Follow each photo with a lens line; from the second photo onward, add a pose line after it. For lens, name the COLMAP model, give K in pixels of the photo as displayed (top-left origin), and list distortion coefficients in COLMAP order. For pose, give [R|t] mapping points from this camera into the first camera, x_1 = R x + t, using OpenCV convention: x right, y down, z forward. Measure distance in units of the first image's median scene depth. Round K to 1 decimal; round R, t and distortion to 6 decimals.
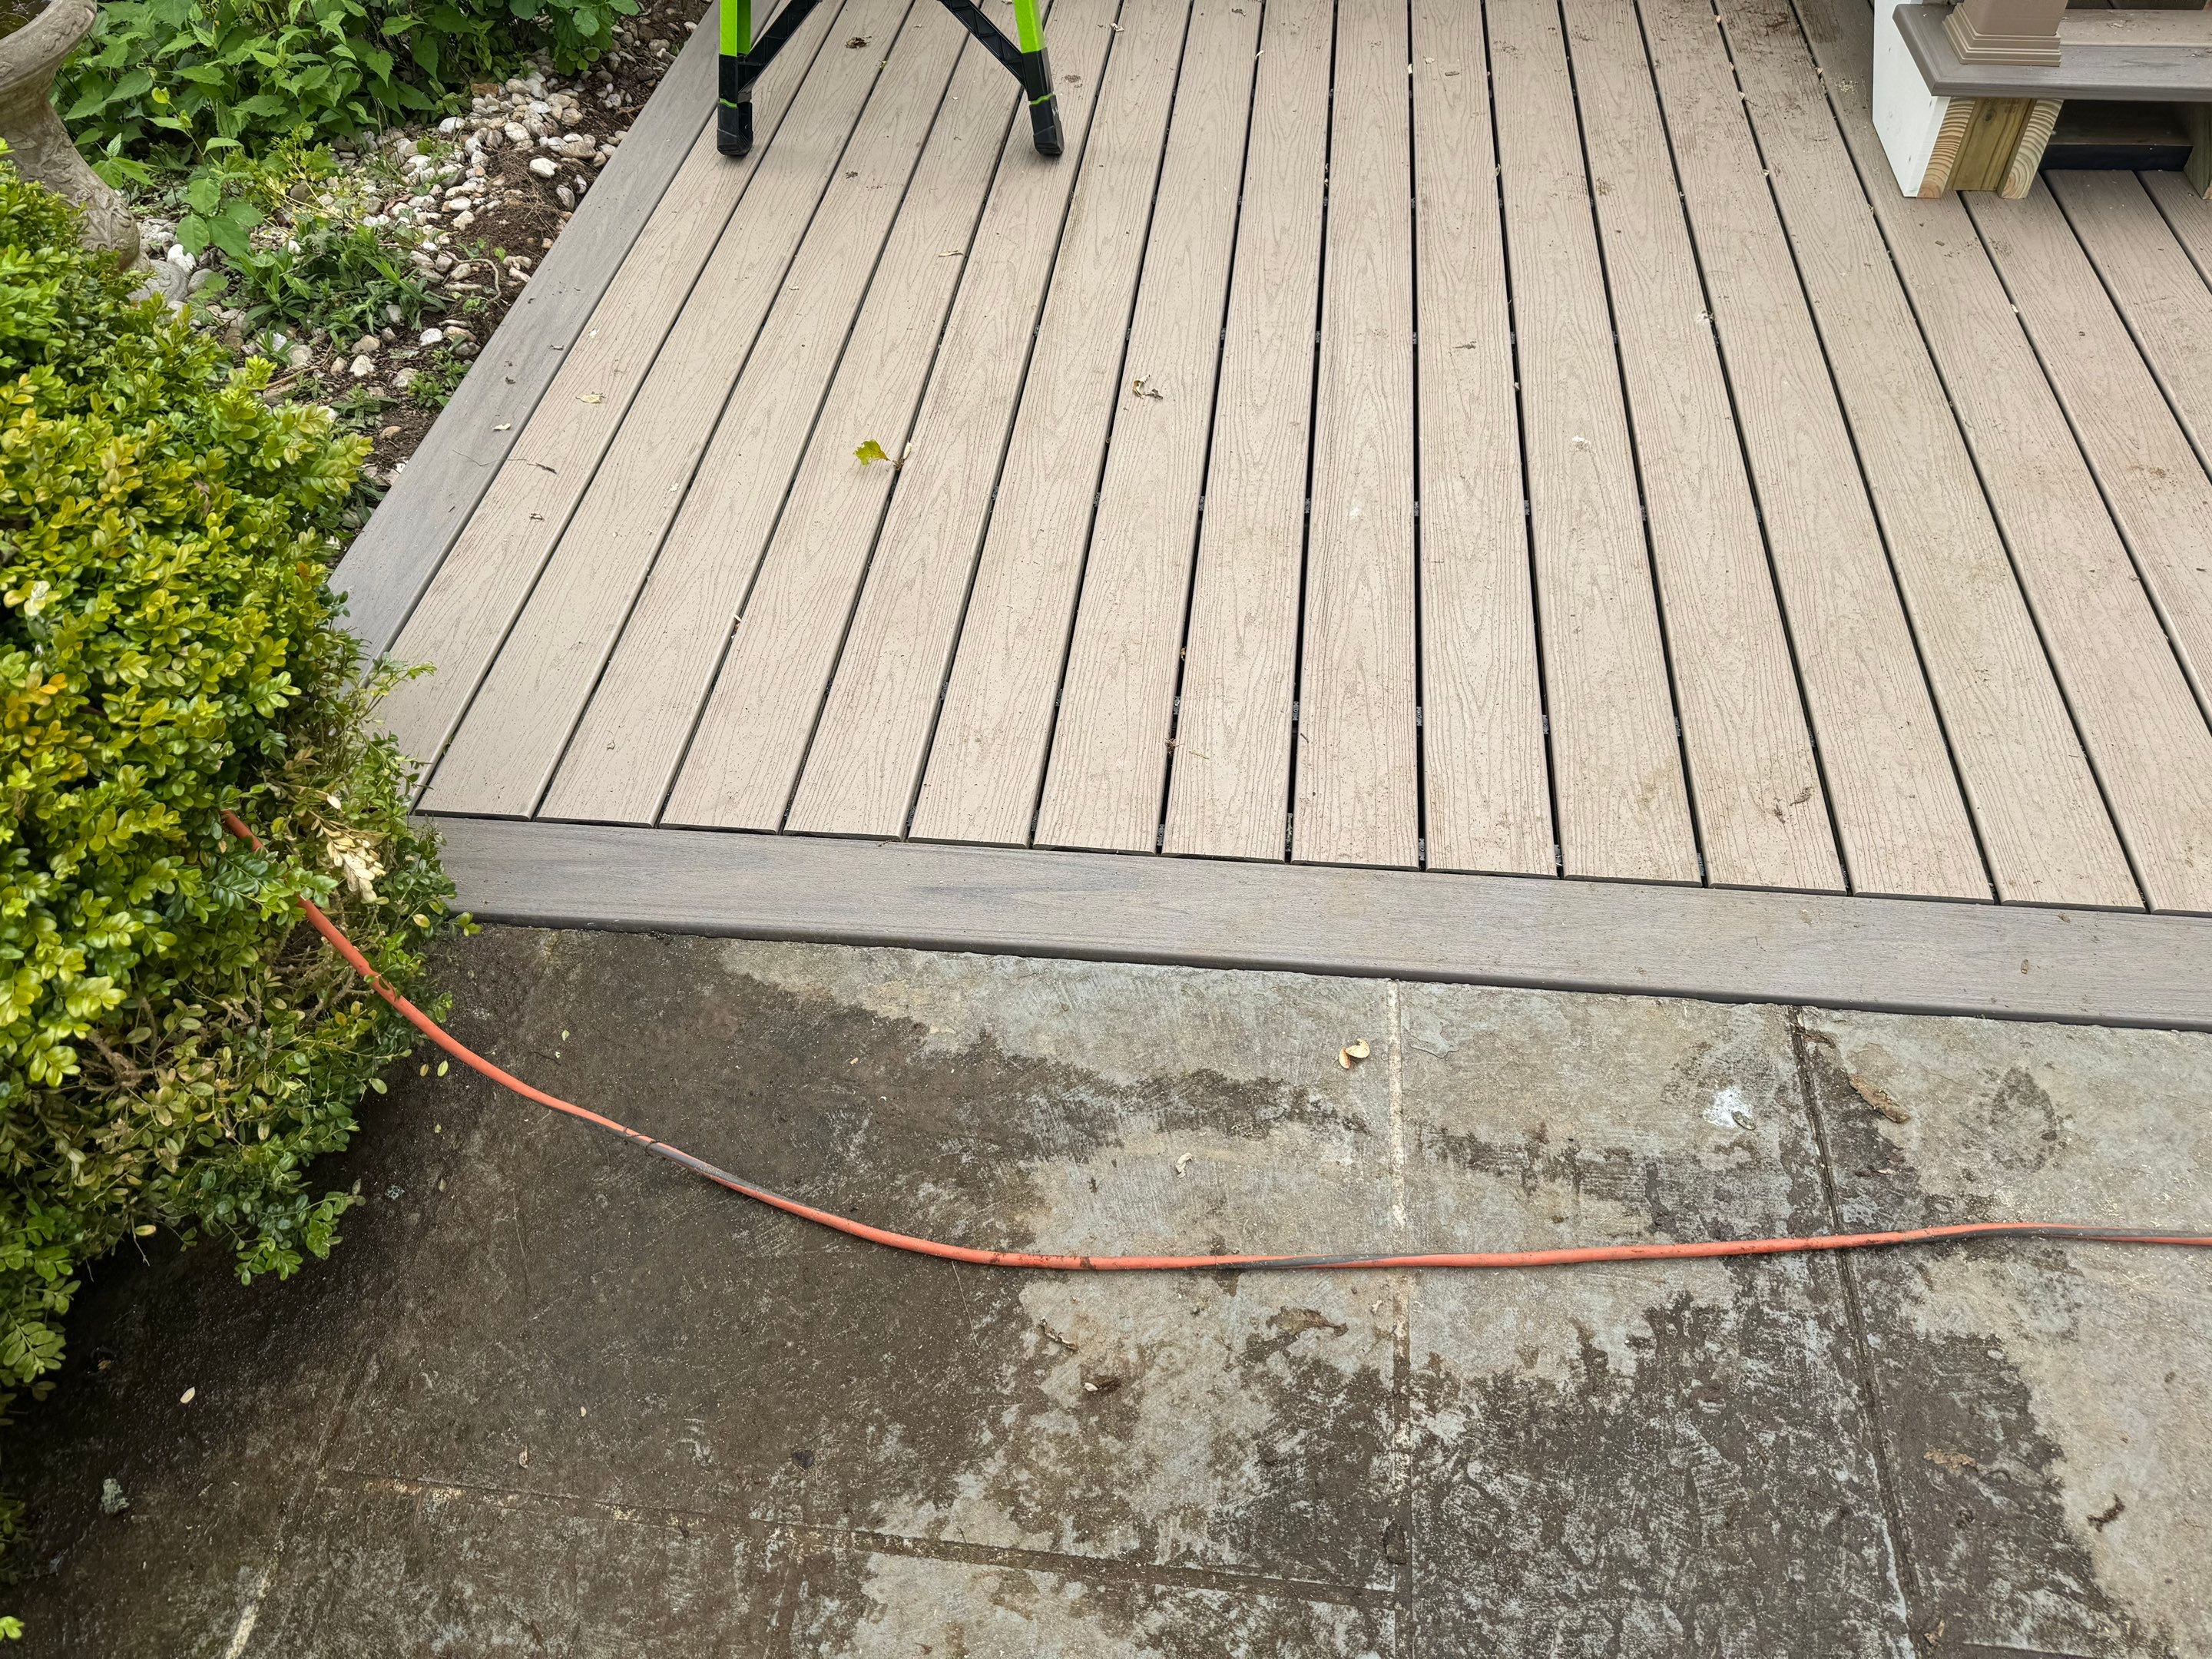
lens RADIAL K [[1555.2, 0, 1115.6], [0, 1555.2, 827.4], [0, 0, 1]] dist [0.024800, -0.015356]
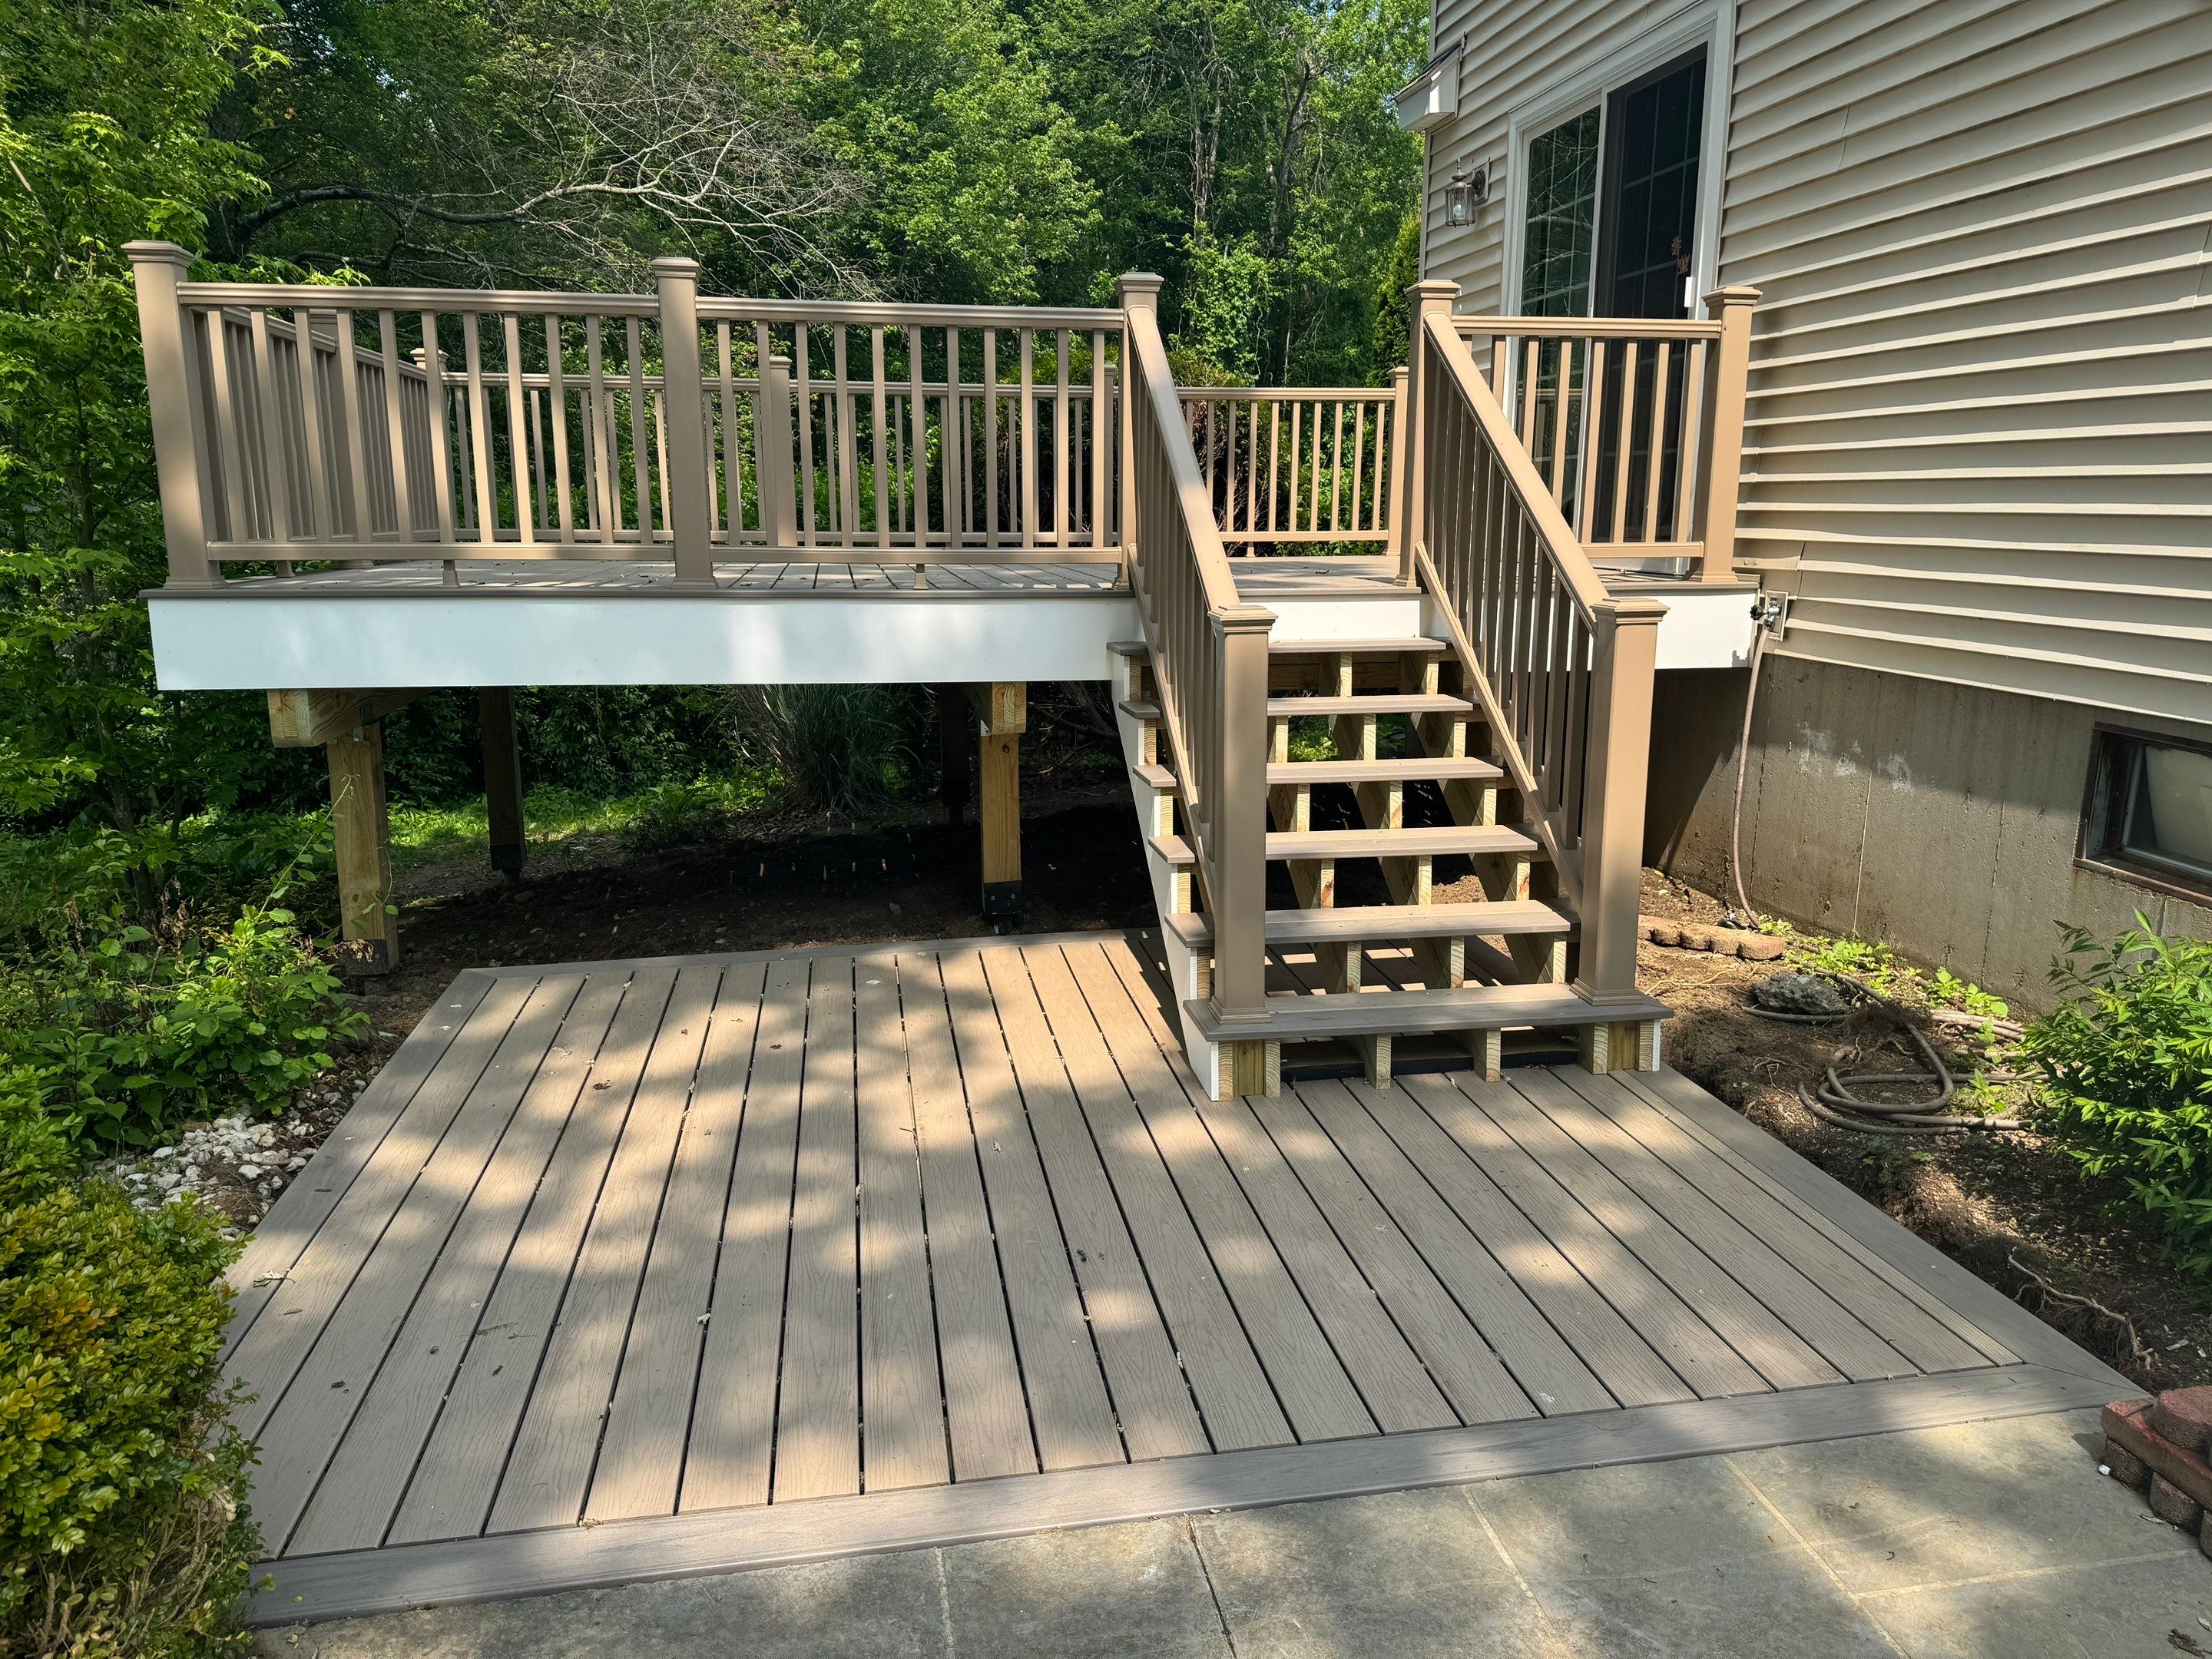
lens RADIAL K [[1555.2, 0, 1111.7], [0, 1555.2, 829.9], [0, 0, 1]] dist [0.024800, -0.015356]
pose [[0.960475, -0.016301, 0.277890, -0.033713], [0.182417, 0.790921, -0.584096, 0.233572], [-0.210268, 0.611701, 0.762633, -0.300837]]
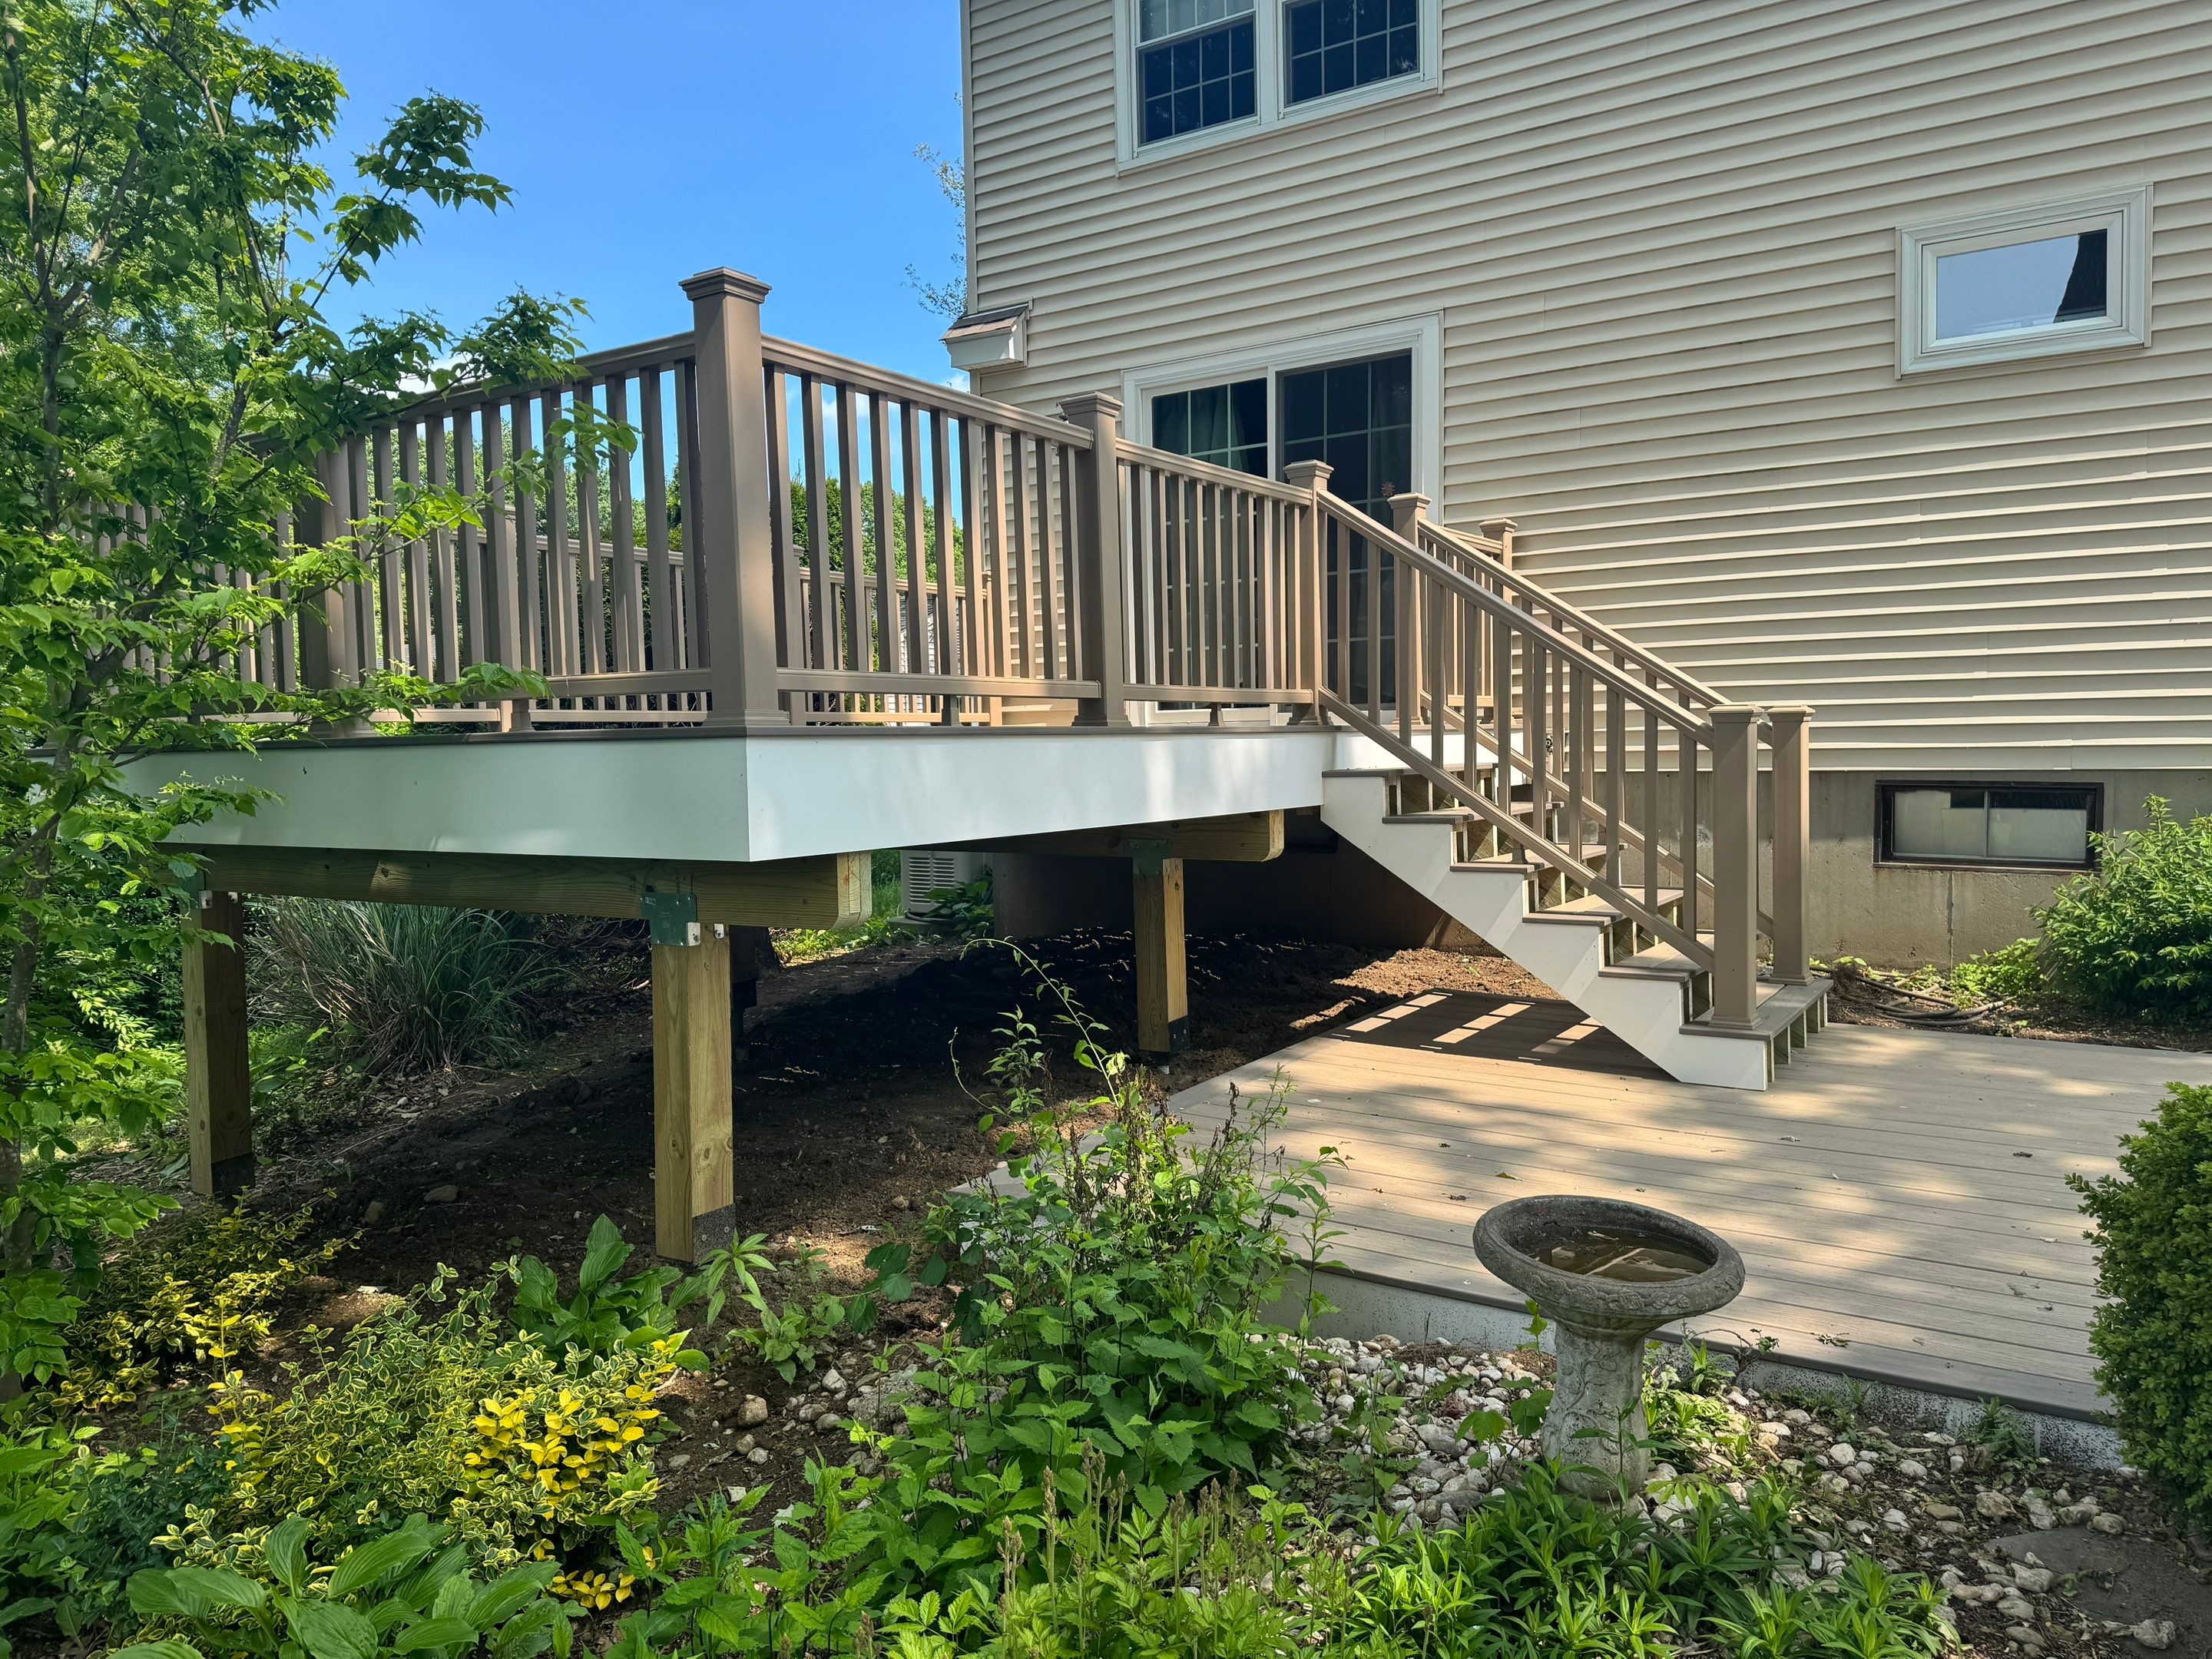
lens RADIAL K [[1555.2, 0, 1110.6], [0, 1555.2, 827.5], [0, 0, 1]] dist [0.024800, -0.015356]
pose [[0.464287, -0.020519, 0.885447, -1.399230], [0.668537, 0.663869, -0.335165, -0.418575], [-0.580944, 0.747567, 0.321944, 0.467884]]
